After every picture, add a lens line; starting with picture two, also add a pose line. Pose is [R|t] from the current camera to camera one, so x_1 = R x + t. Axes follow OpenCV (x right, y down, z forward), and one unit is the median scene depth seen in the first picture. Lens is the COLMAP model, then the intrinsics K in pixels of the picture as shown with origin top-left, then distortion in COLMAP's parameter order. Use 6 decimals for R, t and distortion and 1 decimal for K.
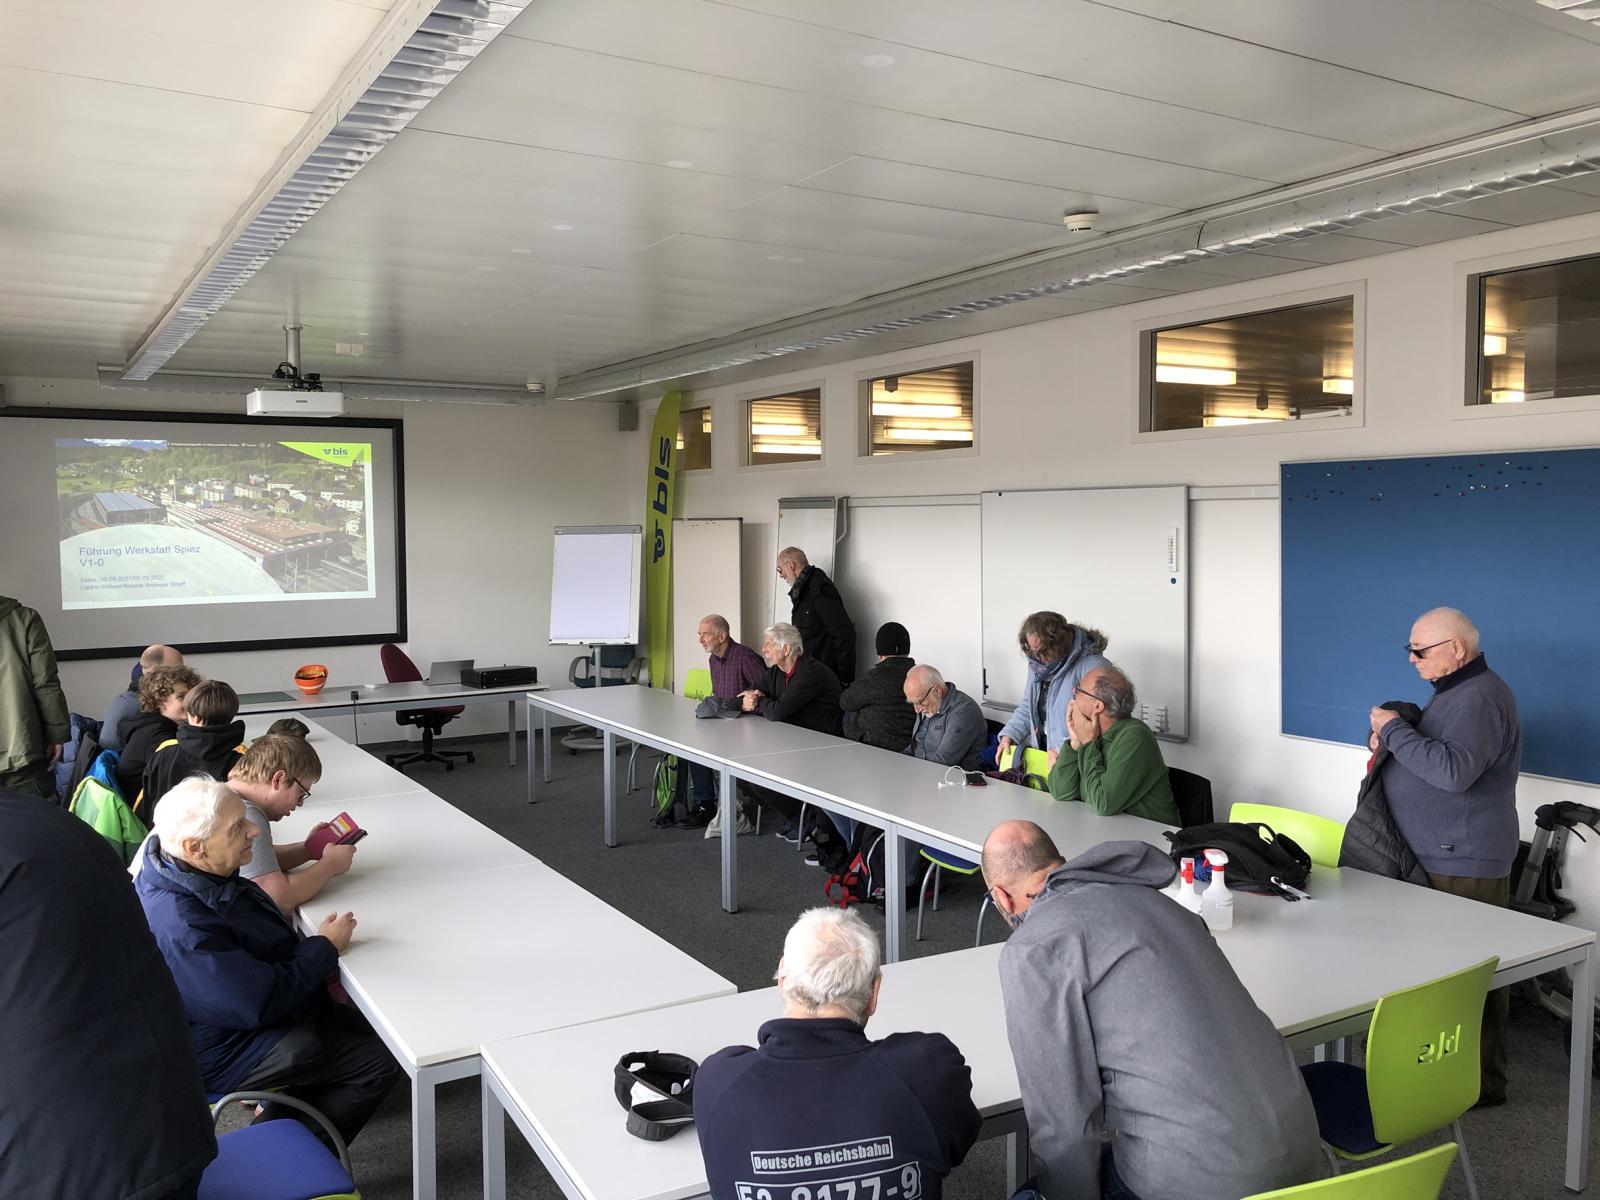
lens RADIAL K [[1319.0, 0, 813.7], [0, 1319.0, 594.7], [0, 0, 1]] dist [0.060803, -0.082631]
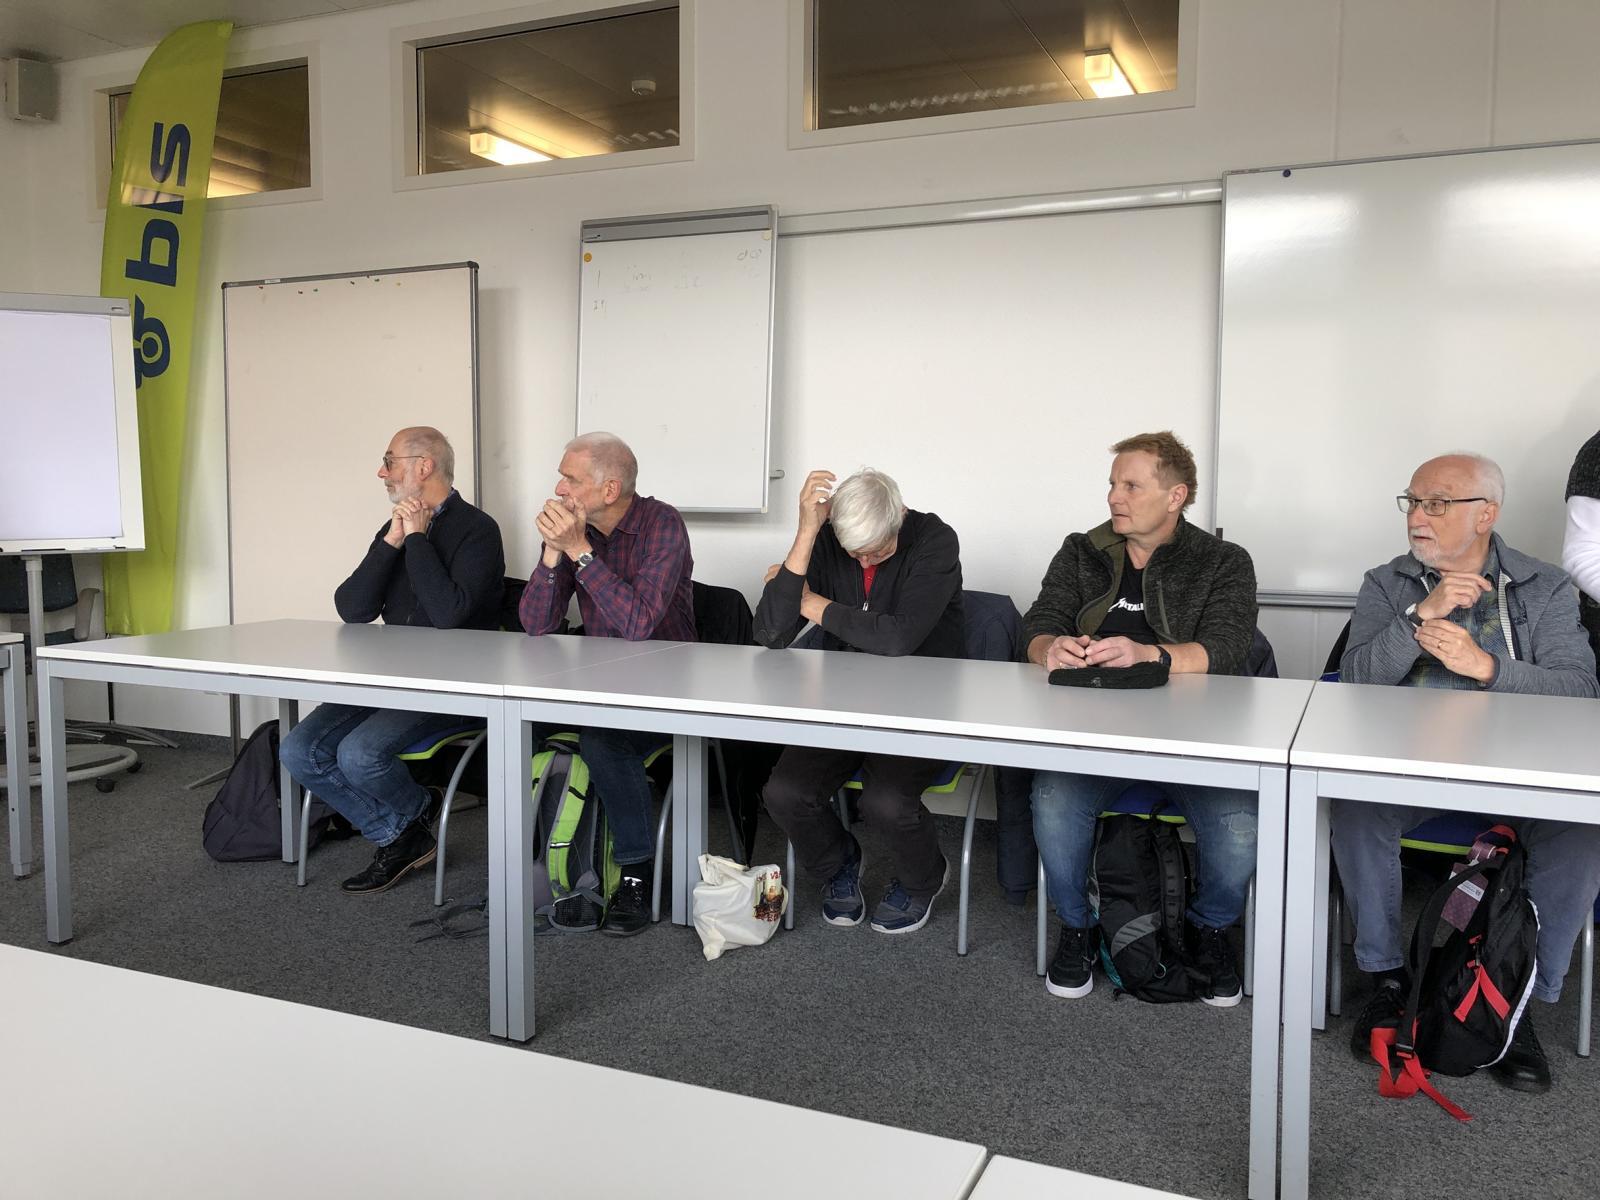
lens RADIAL K [[1318.6, 0, 796.0], [0, 1318.6, 575.3], [0, 0, 1]] dist [0.001888, 0.004670]
pose [[0.821663, -0.029822, 0.569193, -0.257591], [0.023301, 0.999553, 0.018734, 0.053078], [-0.569497, -0.002131, 0.821991, 0.594708]]
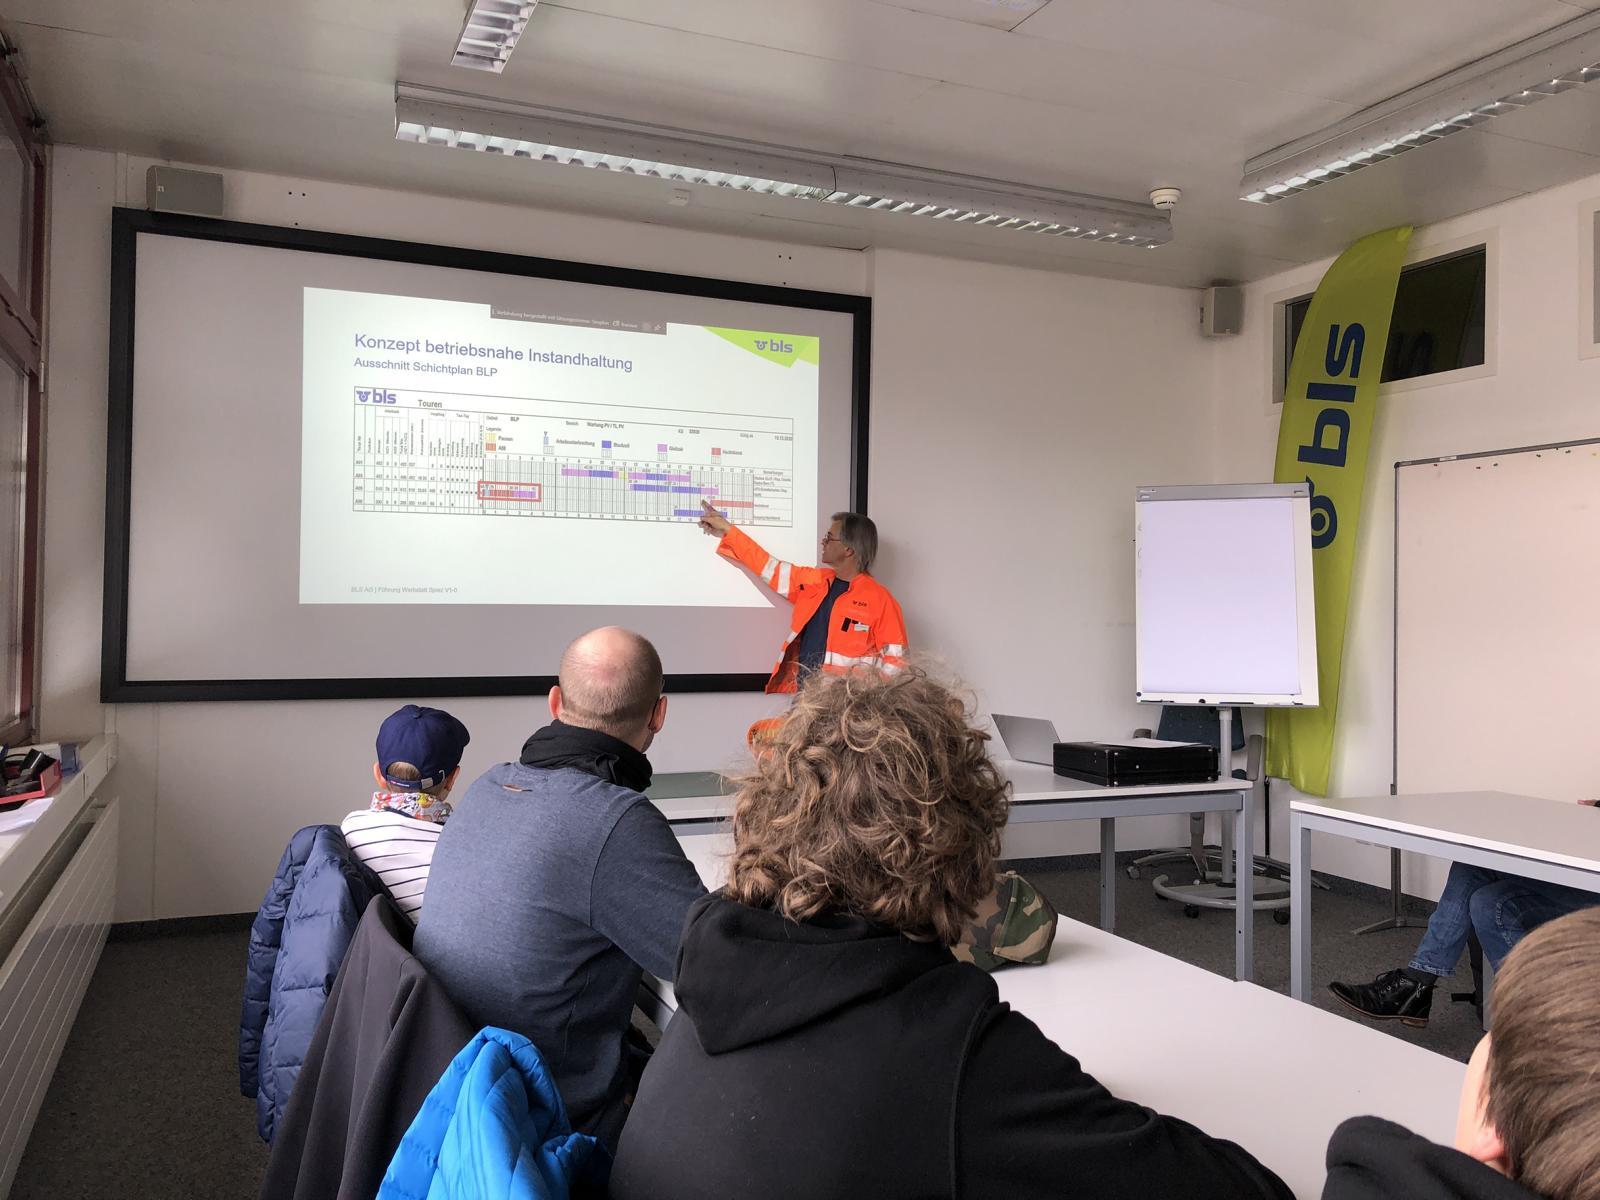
lens RADIAL K [[1310.4, 0, 802.0], [0, 1310.4, 568.3], [0, 0, 1]] dist [0.033908, -0.004149]
pose [[0.988860, 0.014408, -0.148148, -0.316204], [-0.027302, 0.995975, -0.085375, 0.040792], [0.146321, 0.088469, 0.985273, 0.560853]]
